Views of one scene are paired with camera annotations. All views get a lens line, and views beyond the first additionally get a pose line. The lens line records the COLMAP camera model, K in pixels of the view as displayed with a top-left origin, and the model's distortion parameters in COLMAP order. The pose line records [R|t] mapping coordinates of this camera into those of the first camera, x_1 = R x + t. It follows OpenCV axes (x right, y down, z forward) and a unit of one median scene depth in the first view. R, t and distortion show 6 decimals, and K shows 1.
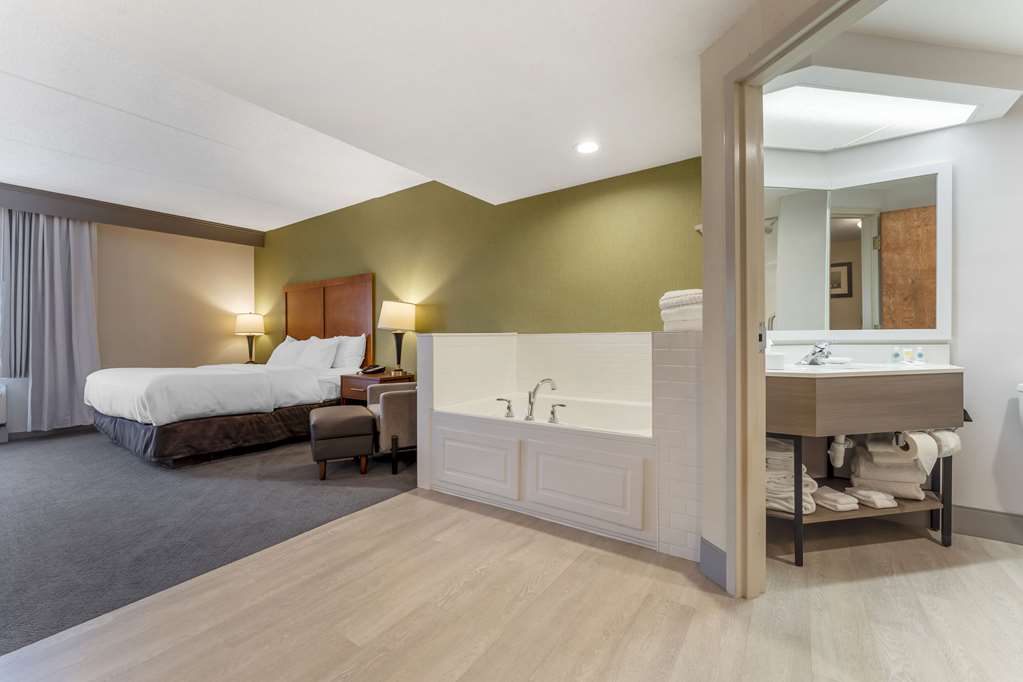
lens RADIAL K [[417.4, 0, 511.9], [0, 417.4, 334.3], [0, 0, 1]] dist [-0.004842, 0.000684]
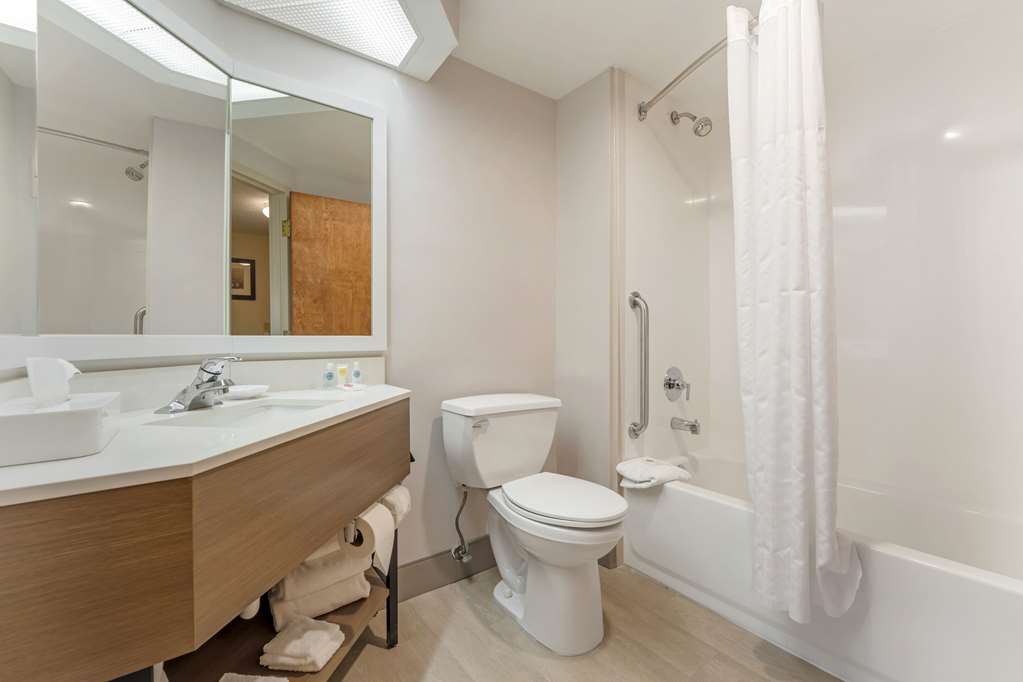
lens RADIAL K [[417.8, 0, 506.0], [0, 417.8, 343.6], [0, 0, 1]] dist [-0.003918, -0.000029]
pose [[0.330859, -0.007812, 0.943648, 0.265155], [0.002618, 0.999969, 0.007361, -0.002455], [-0.943677, 0.000035, 0.330869, 0.345660]]
